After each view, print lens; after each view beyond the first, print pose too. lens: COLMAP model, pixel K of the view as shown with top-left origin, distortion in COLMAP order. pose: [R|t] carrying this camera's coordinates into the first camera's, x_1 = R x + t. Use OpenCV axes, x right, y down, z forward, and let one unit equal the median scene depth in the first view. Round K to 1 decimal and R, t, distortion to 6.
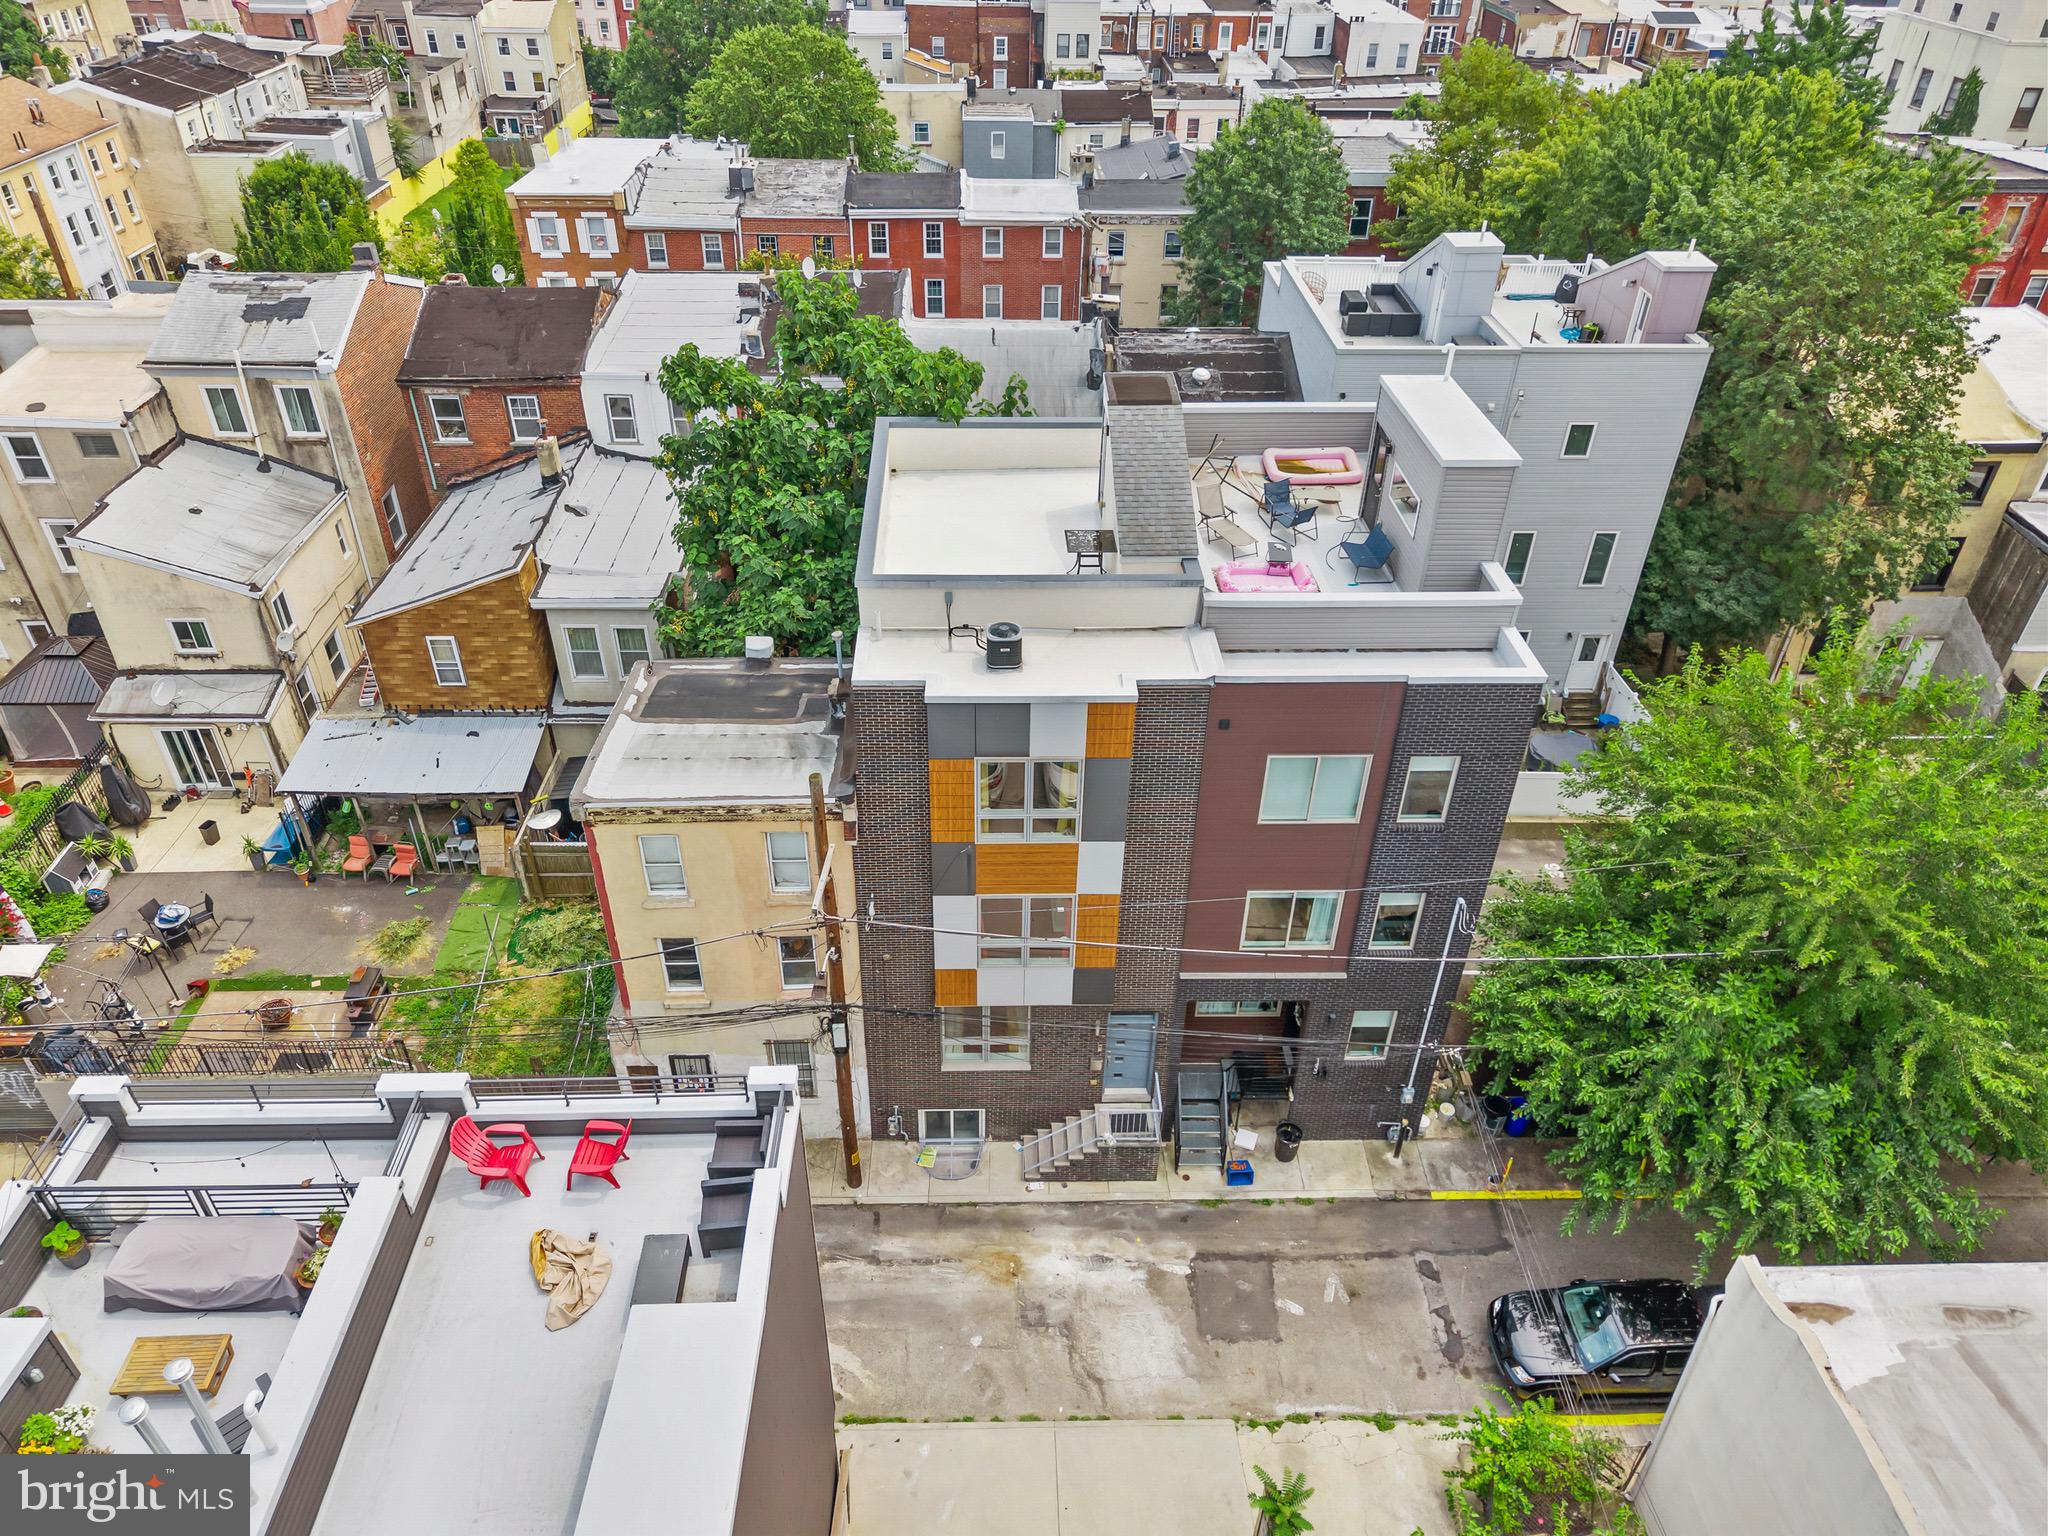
lens RADIAL K [[1341.5, 0, 1012.0], [0, 1341.5, 760.8], [0, 0, 1]] dist [0.000172, 0.001781]
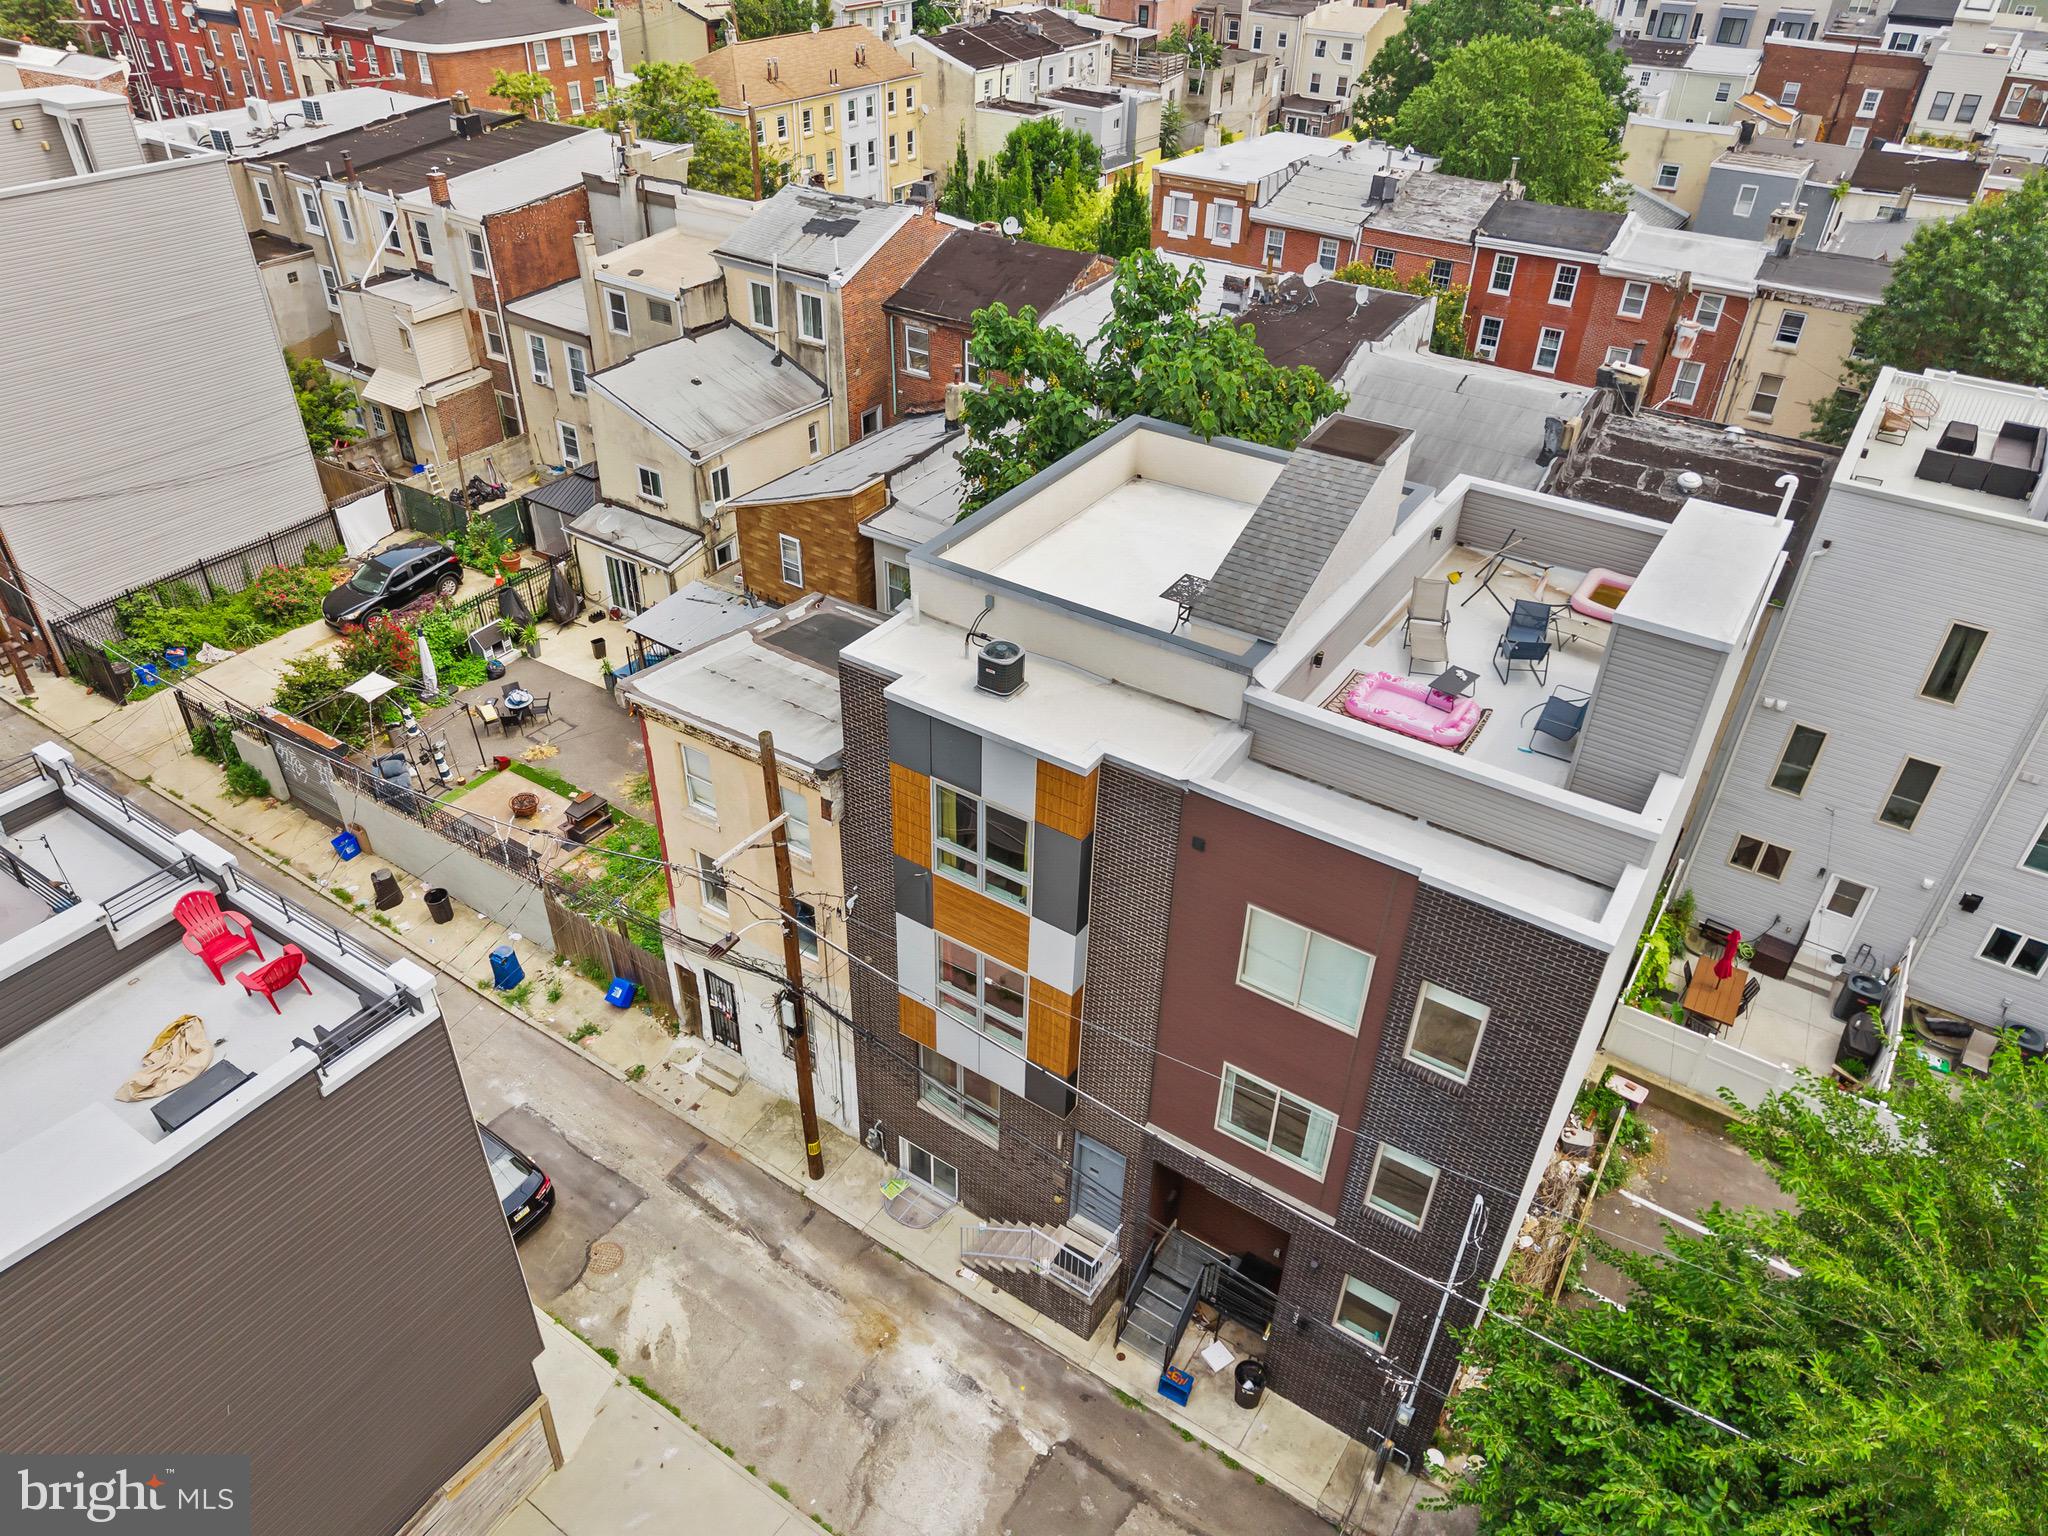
lens RADIAL K [[1341.5, 0, 1019.0], [0, 1341.5, 770.0], [0, 0, 1]] dist [0.000172, 0.001781]
pose [[0.821424, 0.336141, -0.460731, 0.261984], [-0.341184, 0.936975, 0.075312, -0.057563], [0.457008, 0.095331, 0.884339, 0.148822]]
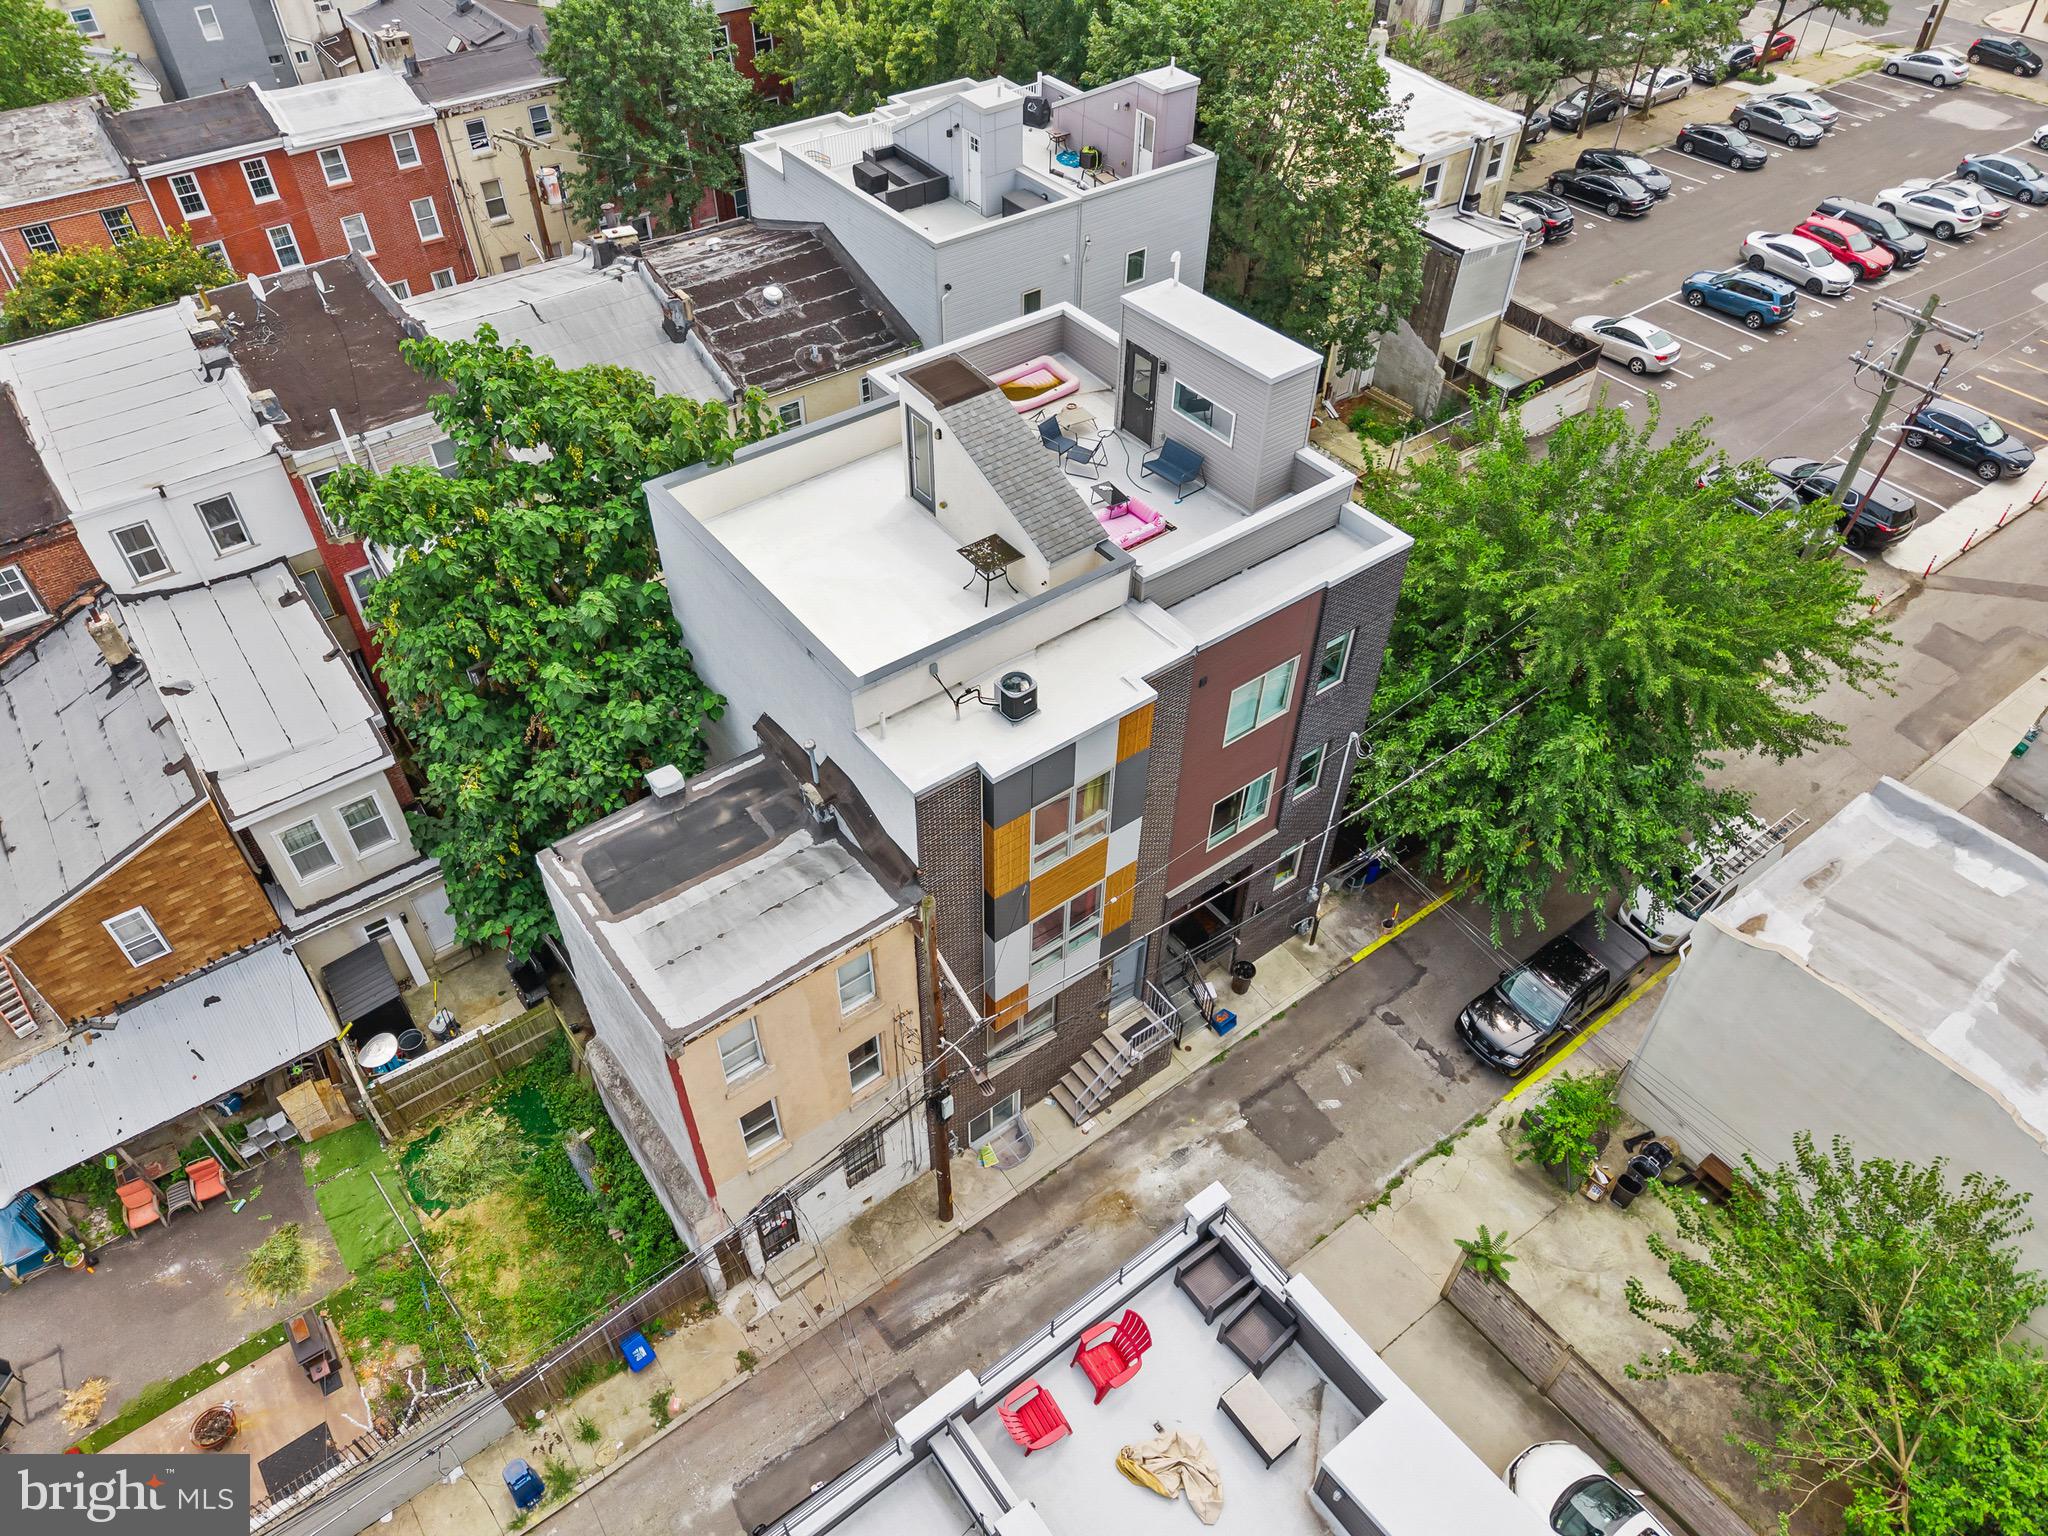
lens RADIAL K [[1341.5, 0, 996.8], [0, 1341.5, 762.4], [0, 0, 1]] dist [0.000172, 0.001781]
pose [[0.819488, -0.411196, 0.399197, -0.268156], [0.340792, 0.909667, 0.237418, -0.174101], [-0.460761, -0.058518, 0.885593, 0.075301]]
